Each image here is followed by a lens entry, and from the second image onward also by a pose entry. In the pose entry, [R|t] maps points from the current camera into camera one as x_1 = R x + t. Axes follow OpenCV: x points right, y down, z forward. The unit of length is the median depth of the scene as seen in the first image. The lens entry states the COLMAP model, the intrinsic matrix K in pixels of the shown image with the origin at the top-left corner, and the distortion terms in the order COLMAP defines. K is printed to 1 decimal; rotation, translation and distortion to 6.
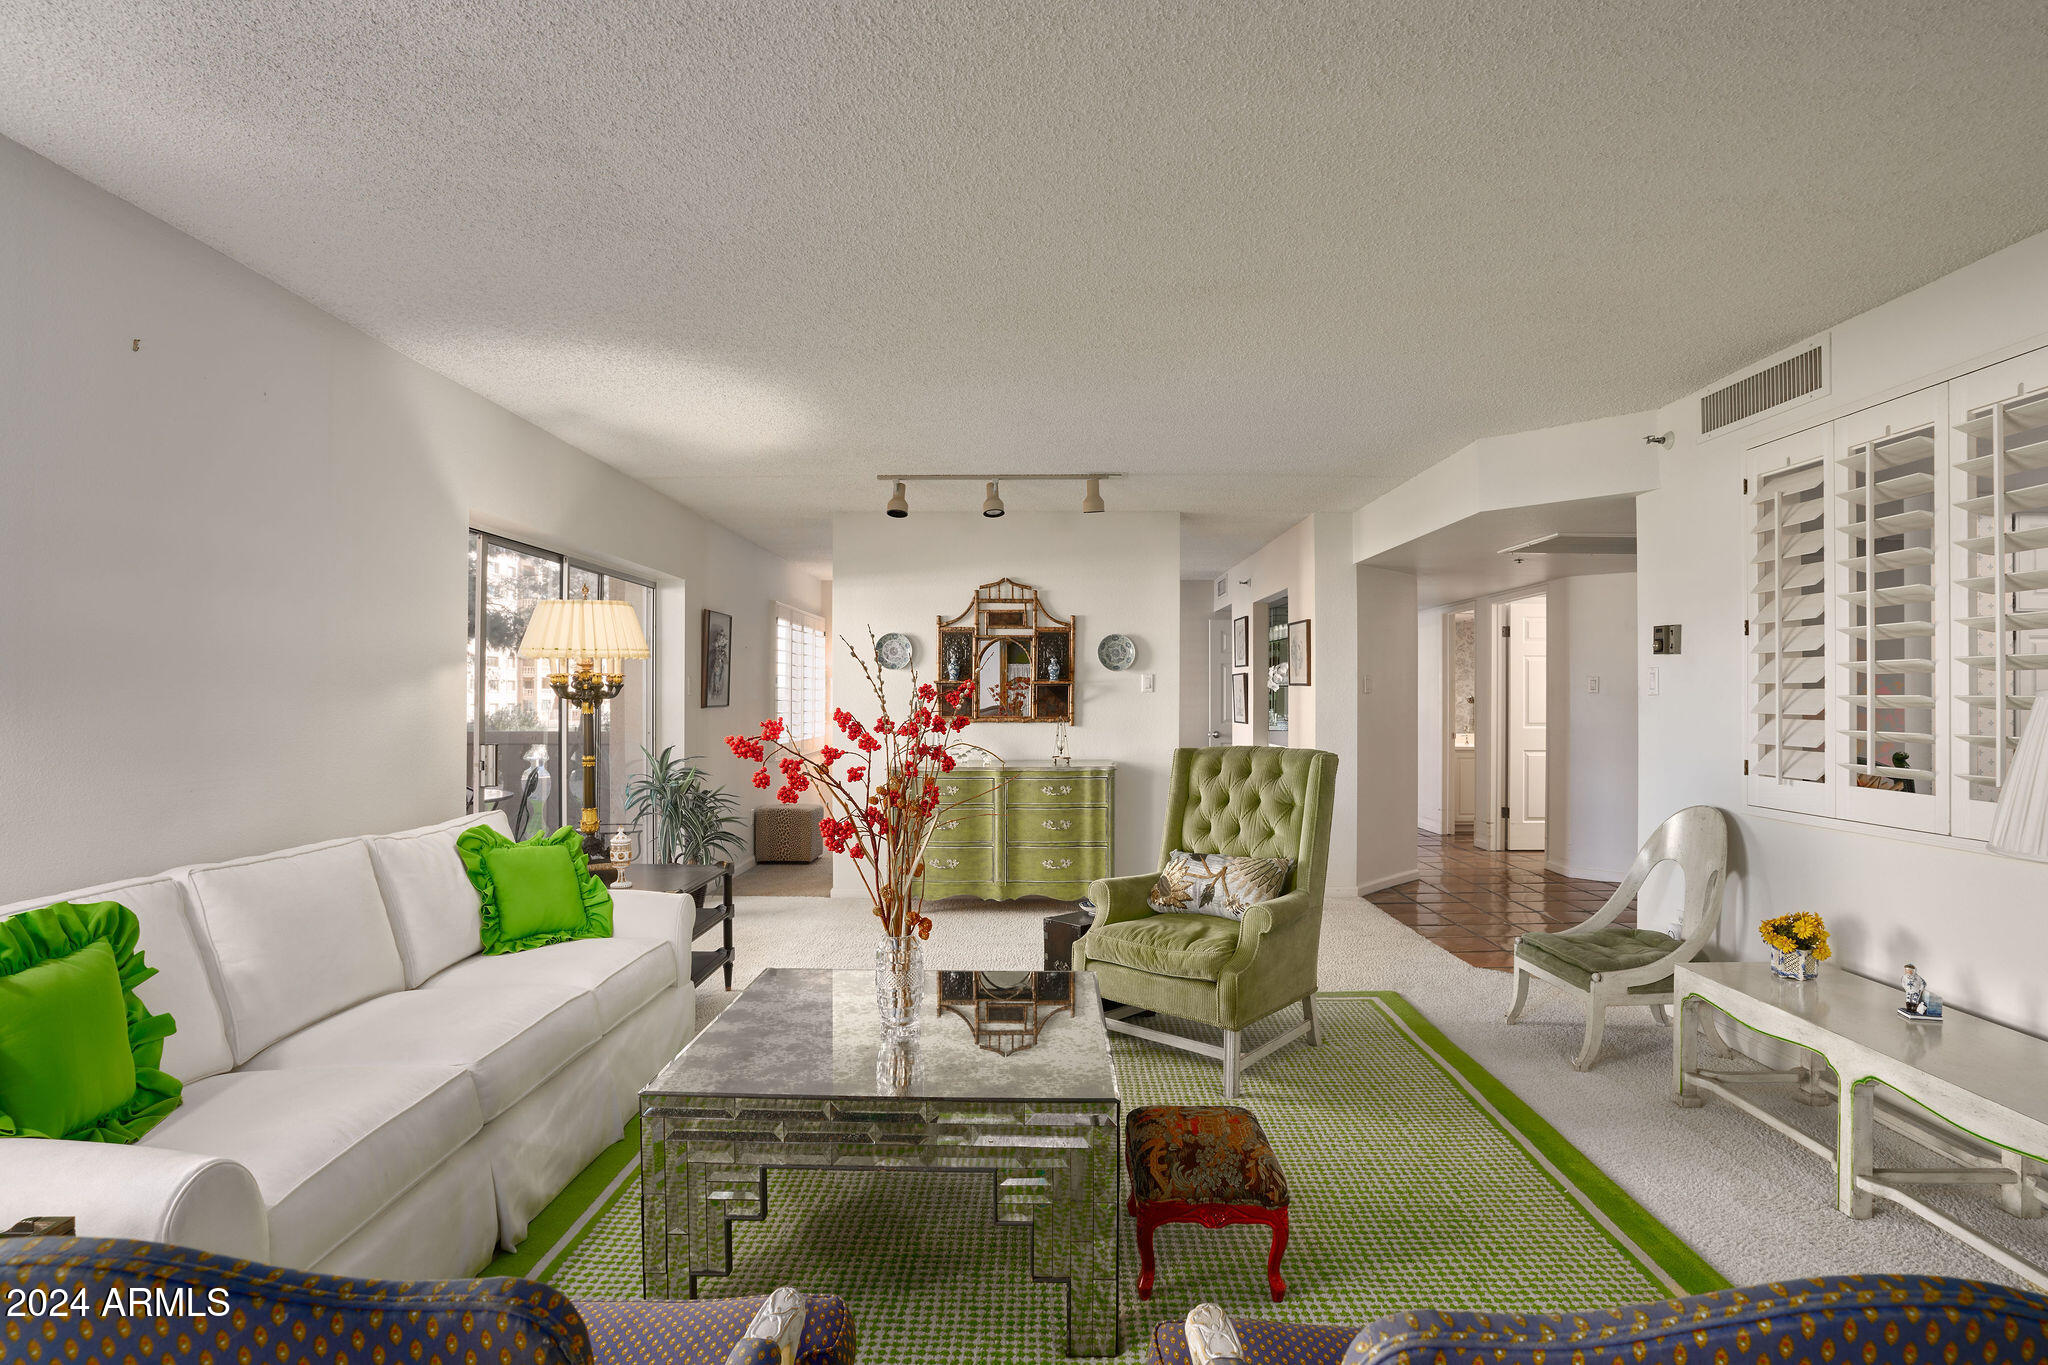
lens RADIAL K [[1040.2, 0, 1027.3], [0, 1040.2, 703.5], [0, 0, 1]] dist [-0.005823, 0.000717]
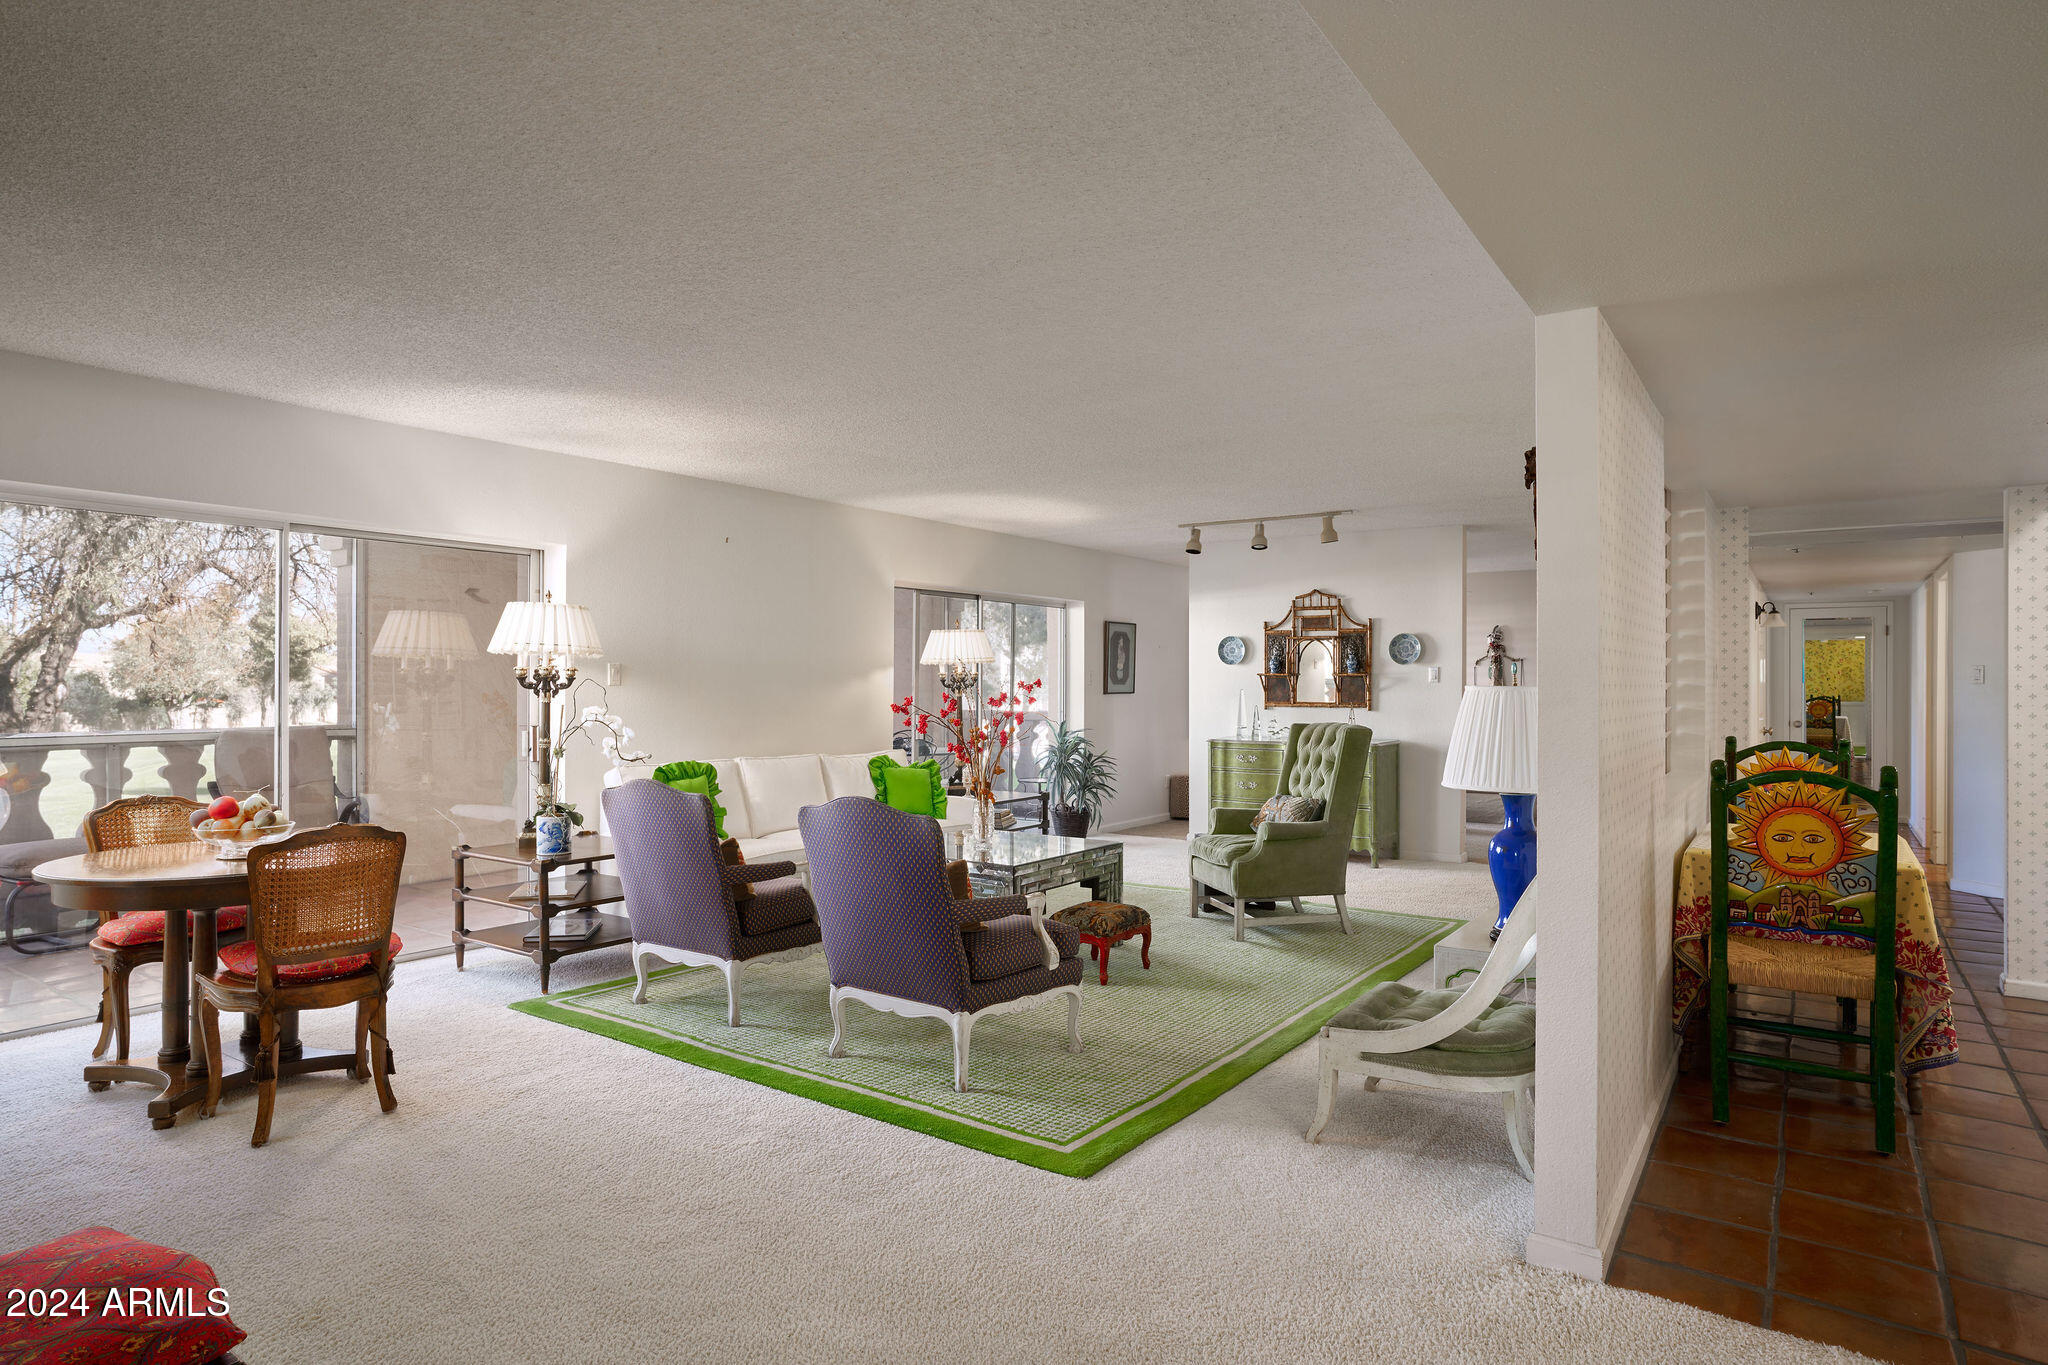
lens RADIAL K [[1172.0, 0, 1026.7], [0, 1172.0, 677.8], [0, 0, 1]] dist [-0.003265, 0.002720]
pose [[0.835466, -0.002945, -0.549534, 0.454788], [-0.004388, 0.999918, -0.012030, 0.001116], [0.549525, 0.012462, 0.835384, -0.335051]]
